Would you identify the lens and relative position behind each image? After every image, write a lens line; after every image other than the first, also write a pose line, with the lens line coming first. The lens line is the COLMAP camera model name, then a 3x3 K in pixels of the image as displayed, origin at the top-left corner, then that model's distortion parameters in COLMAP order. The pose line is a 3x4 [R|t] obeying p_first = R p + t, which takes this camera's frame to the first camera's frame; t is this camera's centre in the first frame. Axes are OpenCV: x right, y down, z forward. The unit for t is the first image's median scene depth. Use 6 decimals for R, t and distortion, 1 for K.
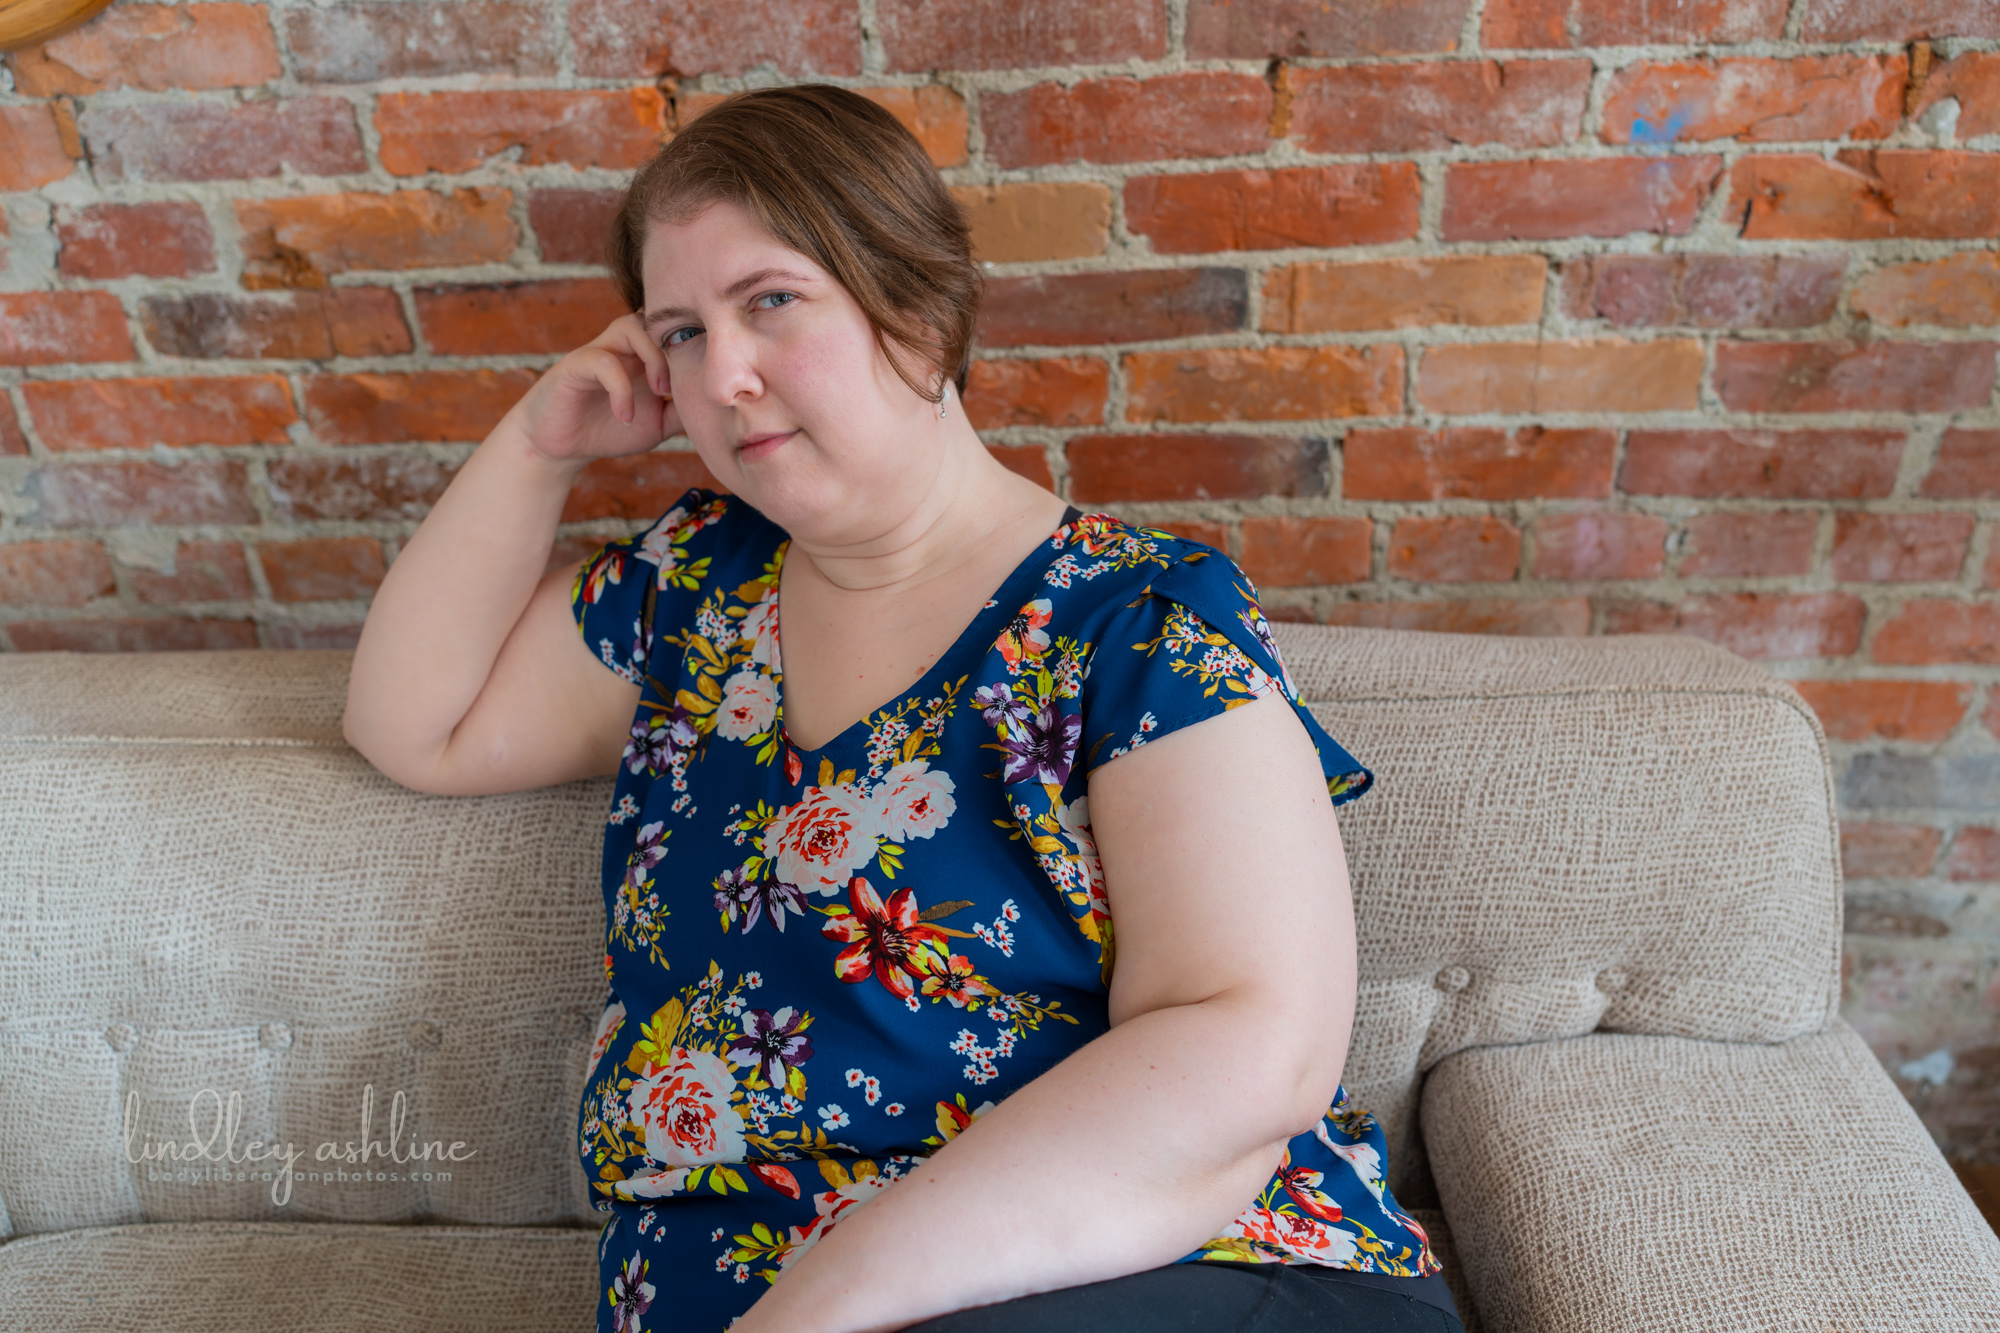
lens RADIAL K [[1905.6, 0, 1000.0], [0, 1905.6, 666.5], [0, 0, 1]] dist [0.034641, -0.017420]
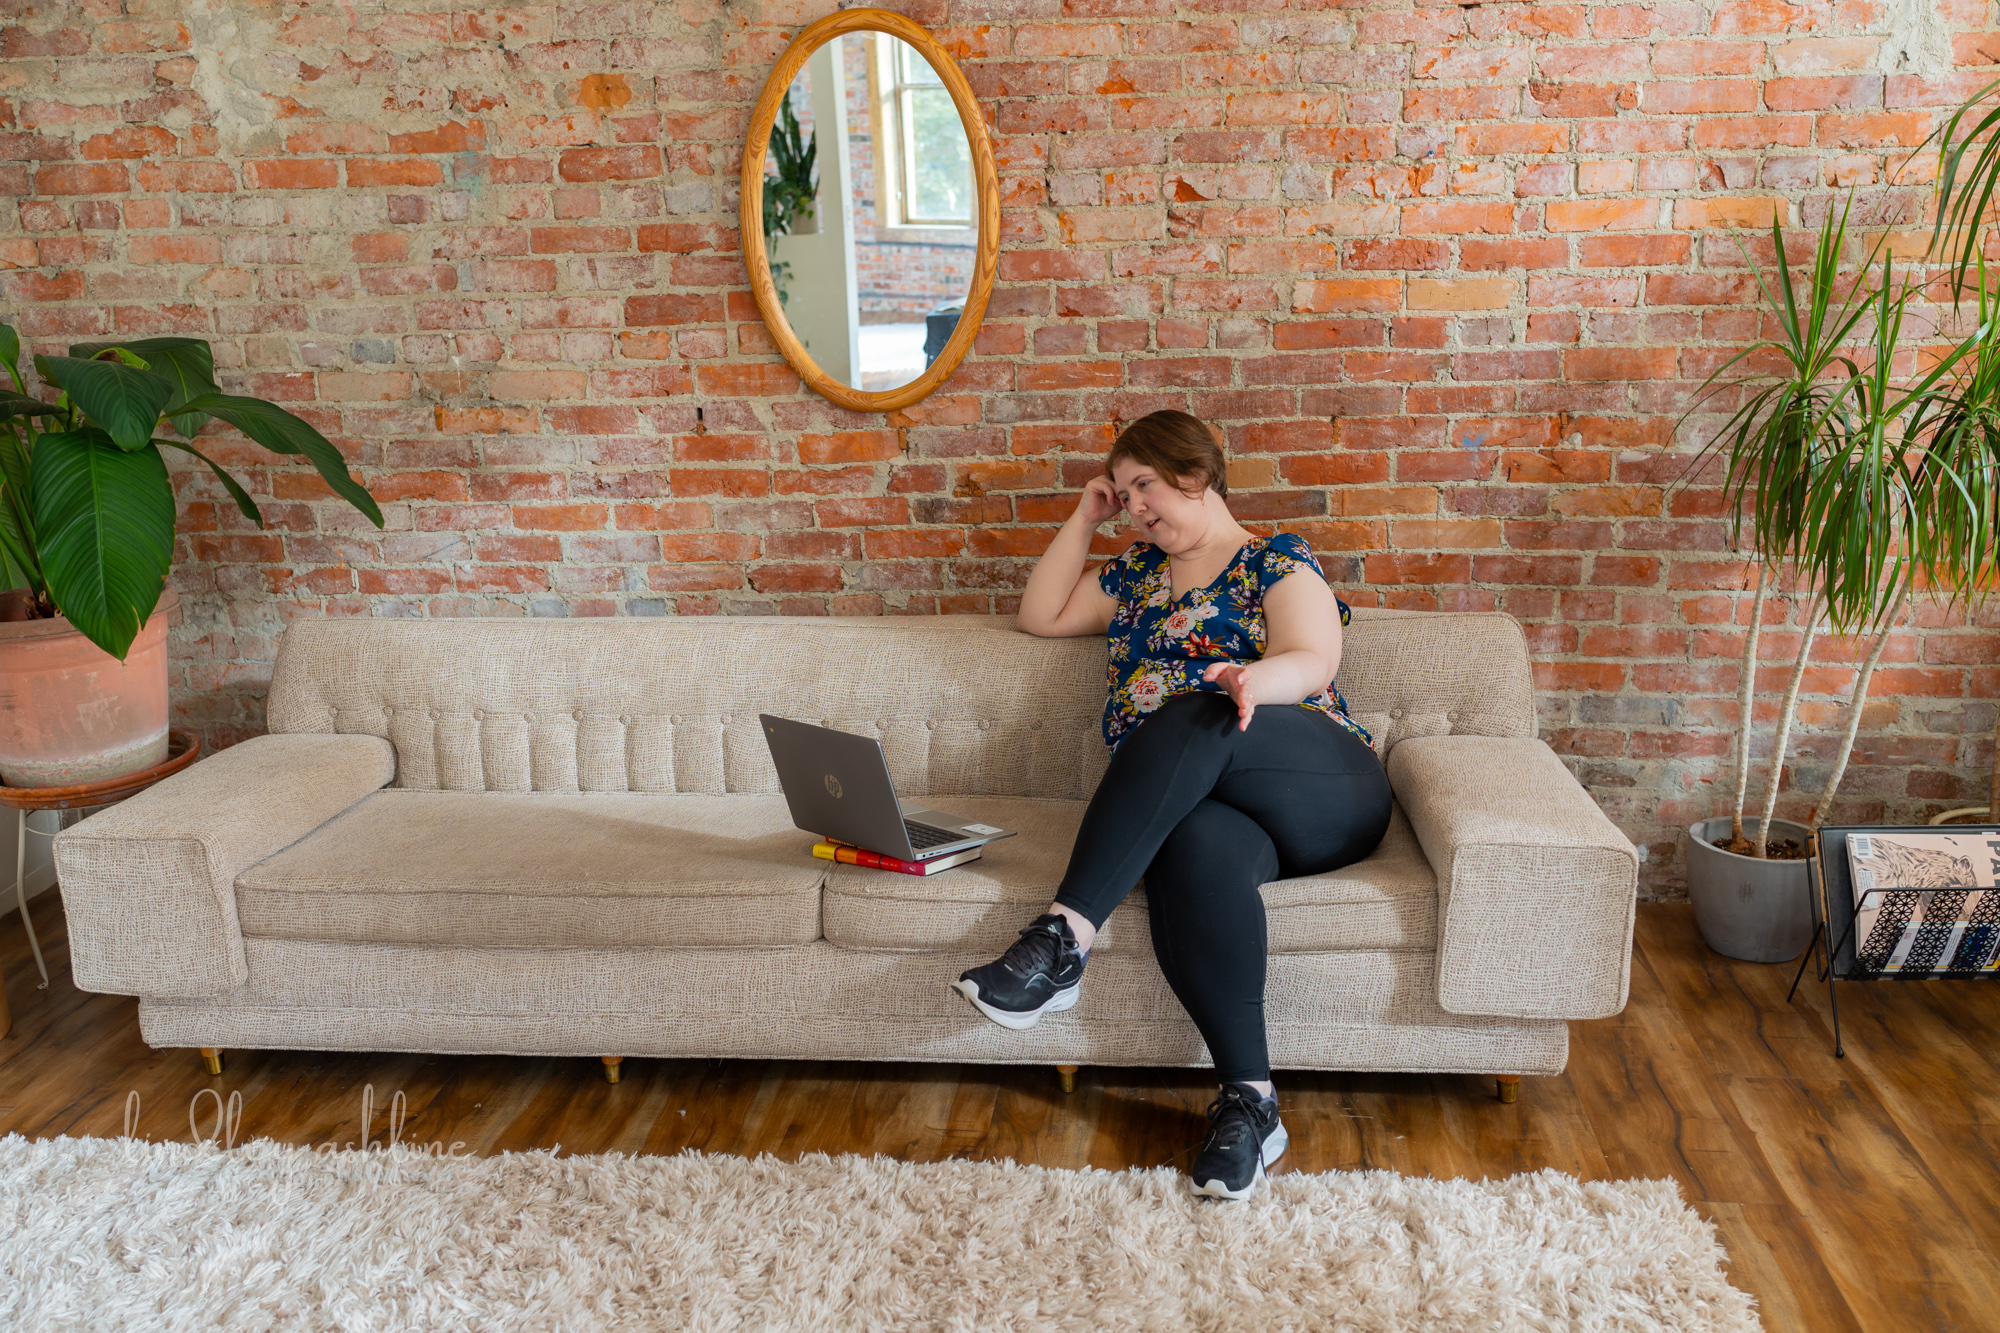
lens RADIAL K [[1878.1, 0, 1000.0], [0, 1878.1, 666.5], [0, 0, 1]] dist [0.012813, -0.037896]
pose [[0.996661, 0.017931, -0.079659, -0.131673], [-0.037216, 0.968116, -0.247722, 0.822529], [0.072677, 0.249860, 0.965551, -1.789031]]
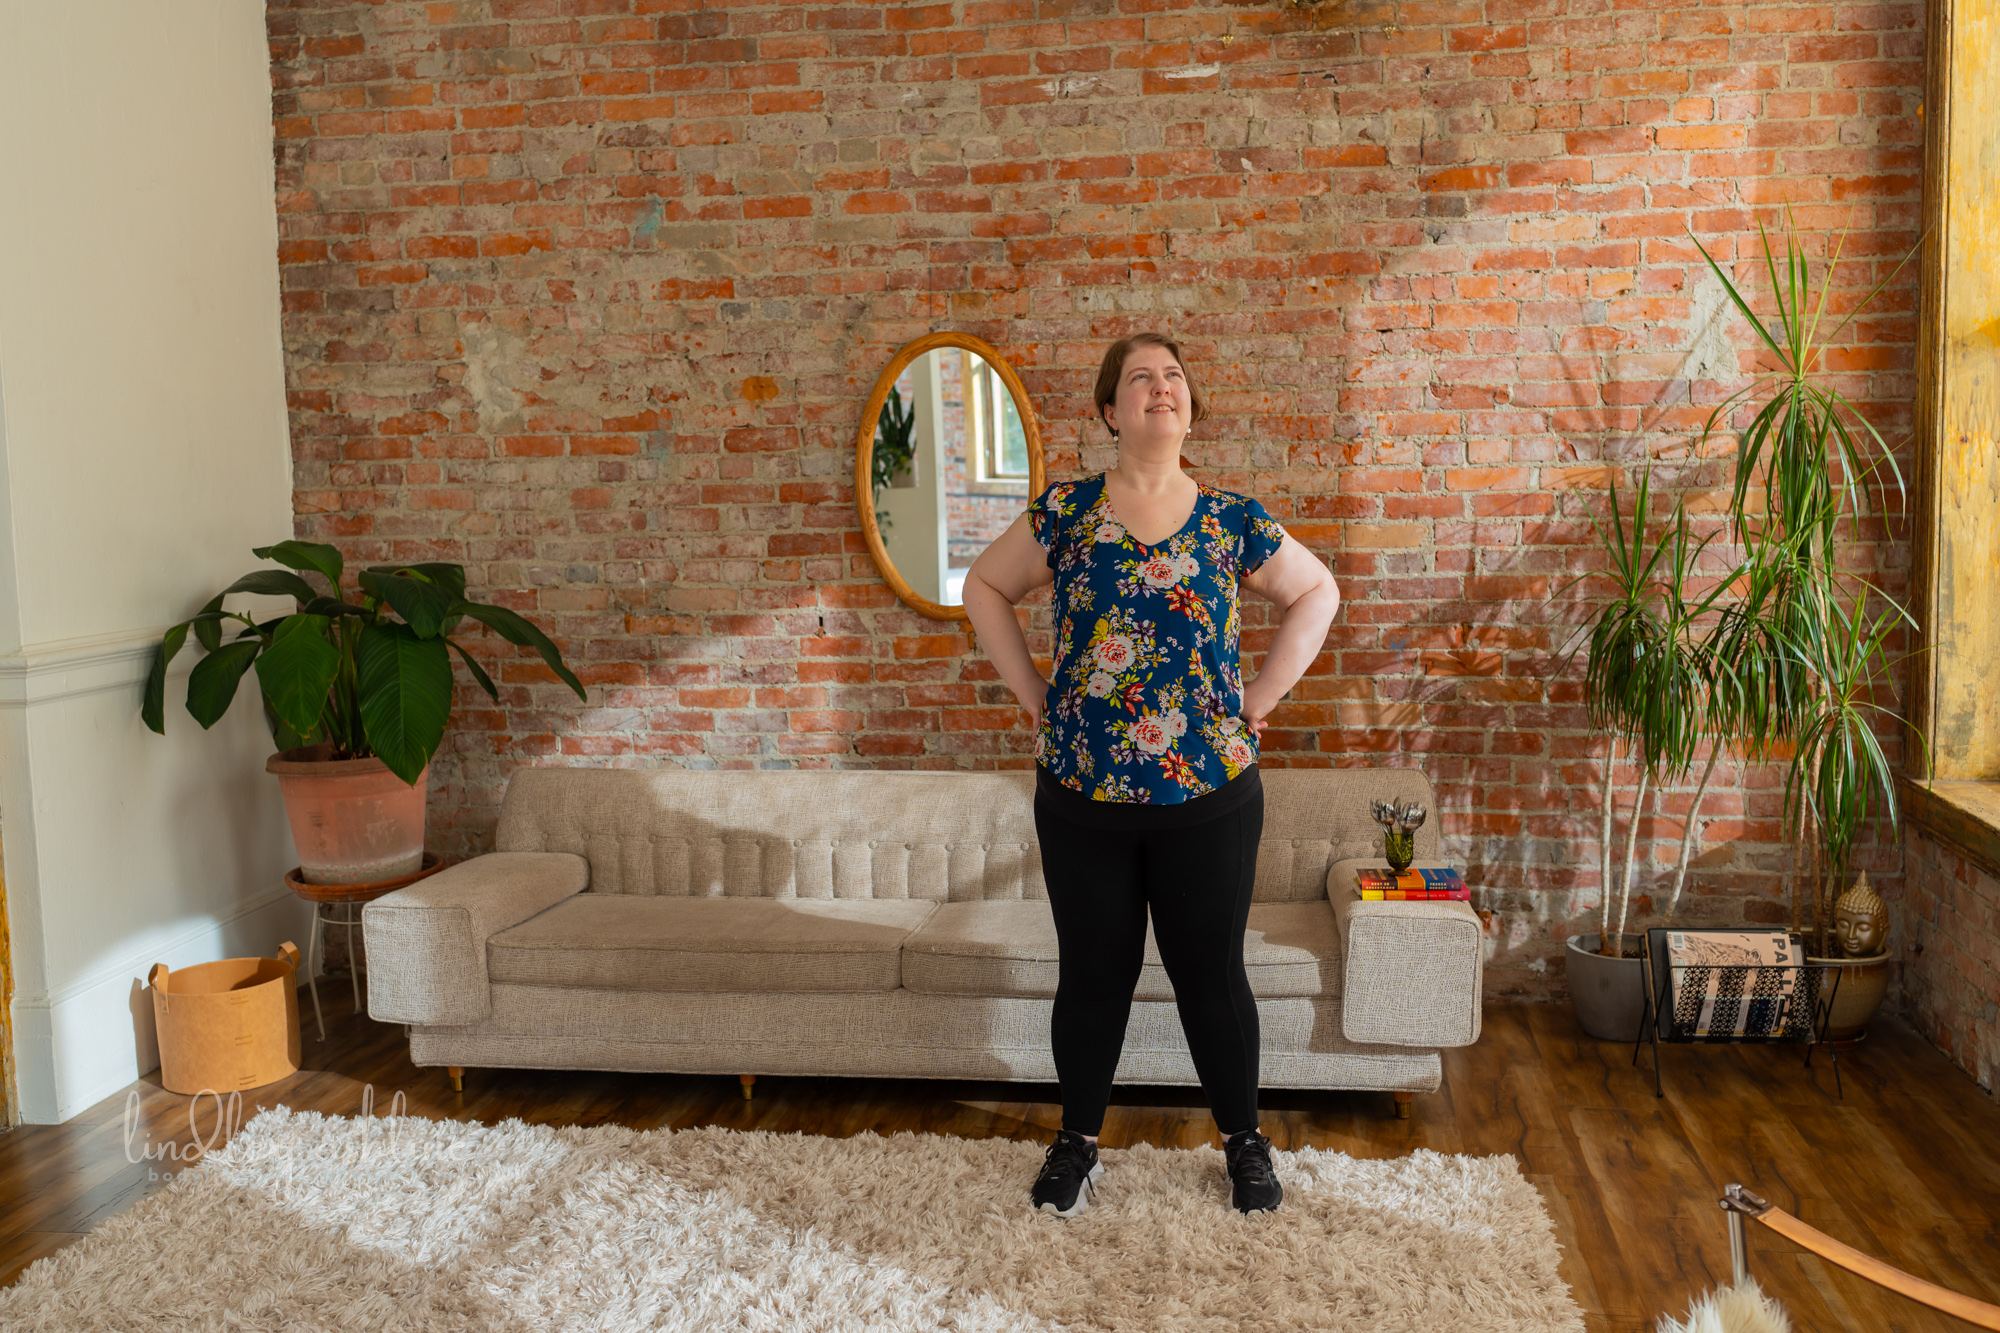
lens RADIAL K [[1916.0, 0, 1002.6], [0, 1916.0, 662.7], [0, 0, 1]] dist [0.012895, -0.031472]
pose [[0.991297, 0.015337, -0.130751, 0.078626], [-0.063509, 0.925692, -0.372909, 1.319960], [0.115315, 0.377967, 0.918609, -2.769499]]
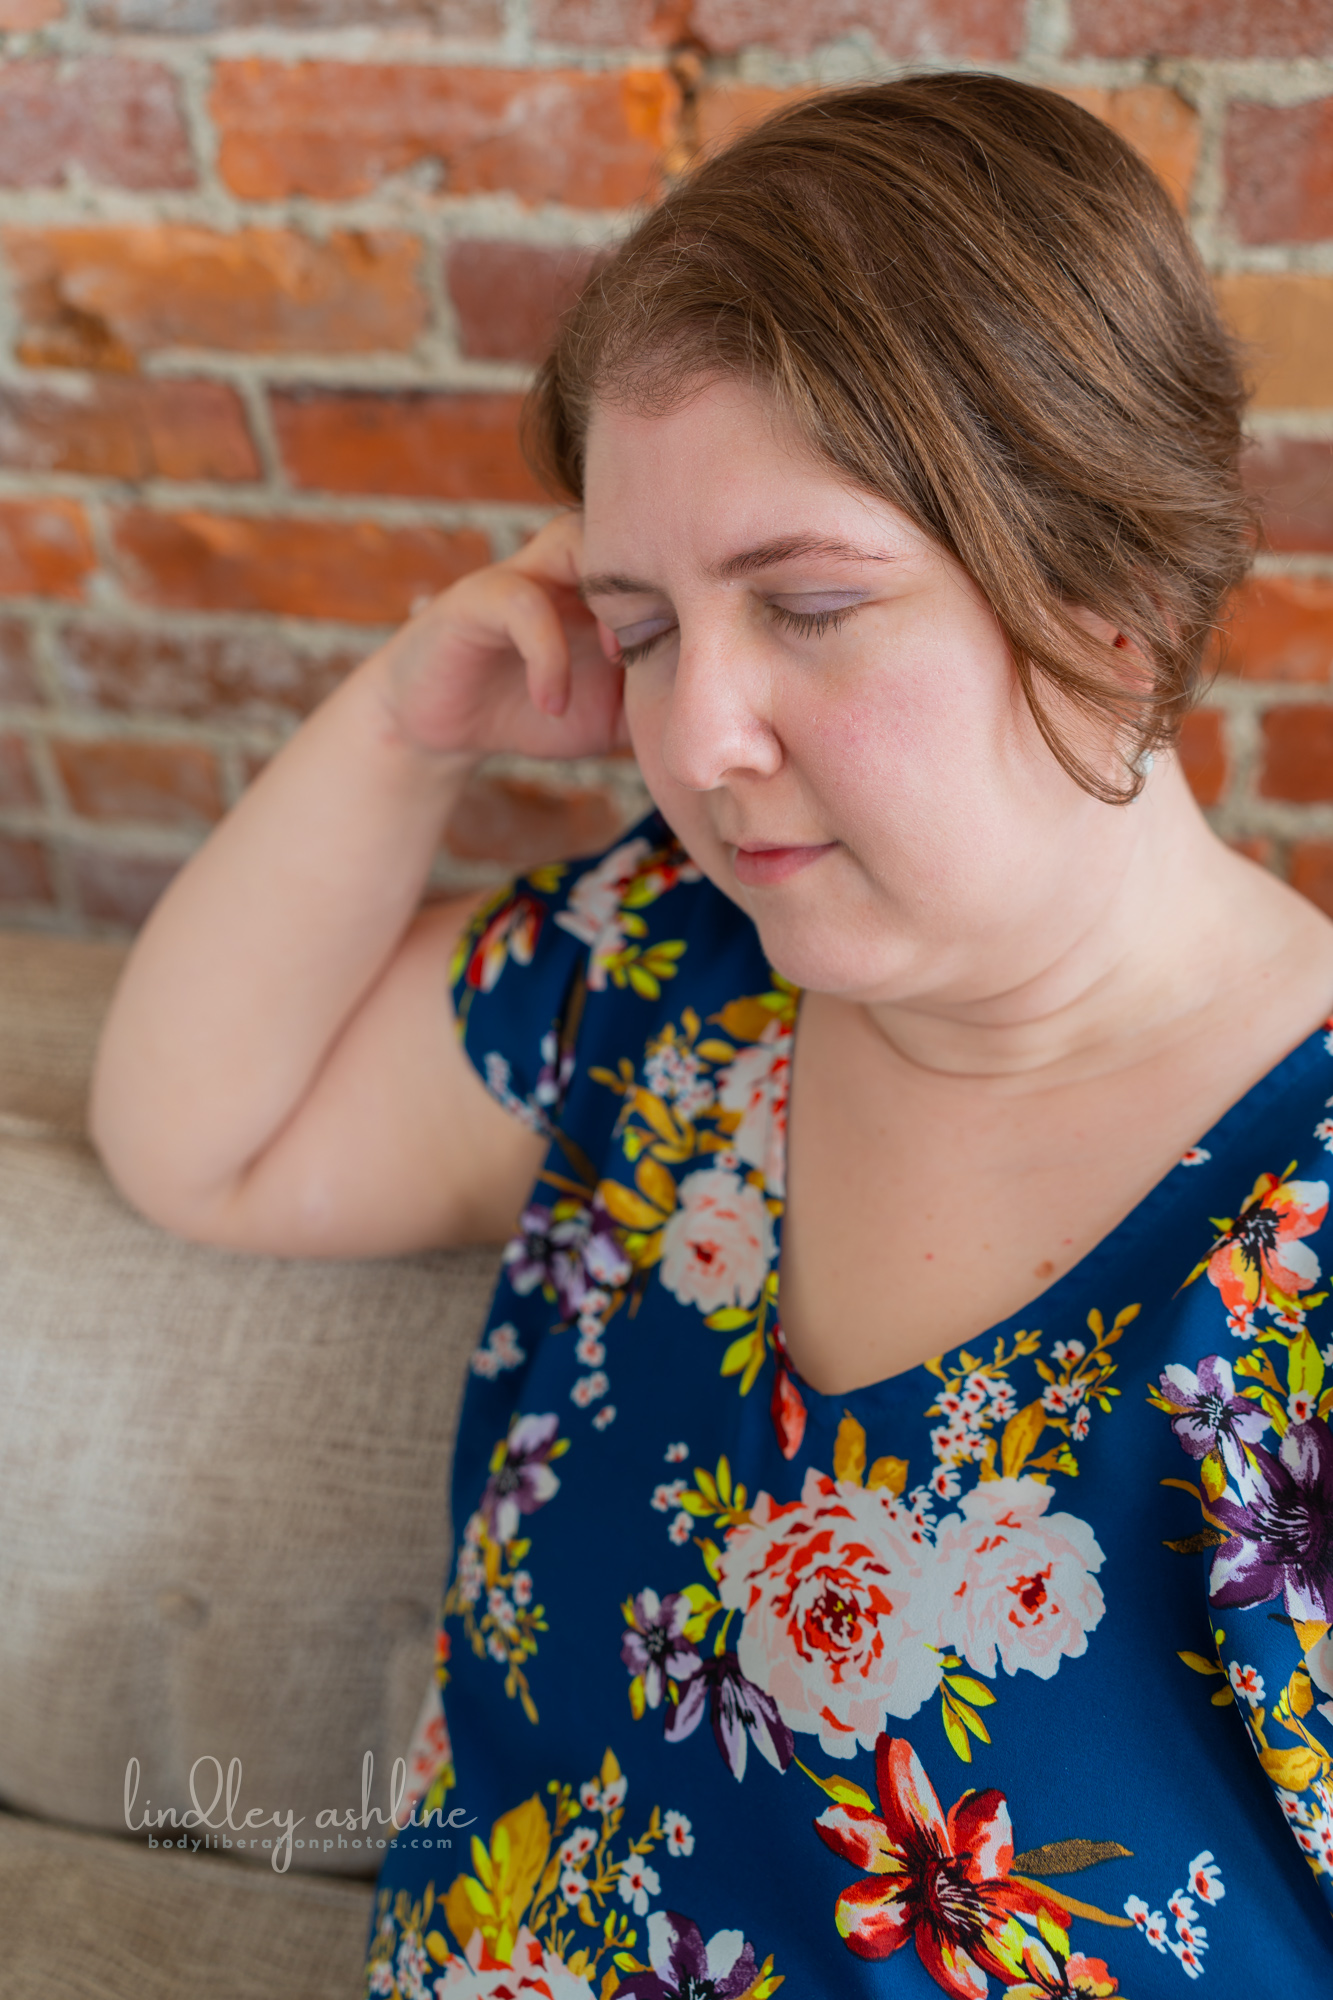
lens RADIAL K [[1905.6, 0, 707.6], [0, 1905.6, 996.1], [0, 0, 1]] dist [0.034641, -0.017420]
pose [[0.984935, 0.116473, -0.127815, -0.068522], [-0.095601, 0.982675, 0.158777, -0.133930], [0.144094, -0.144165, 0.979006, 0.435982]]
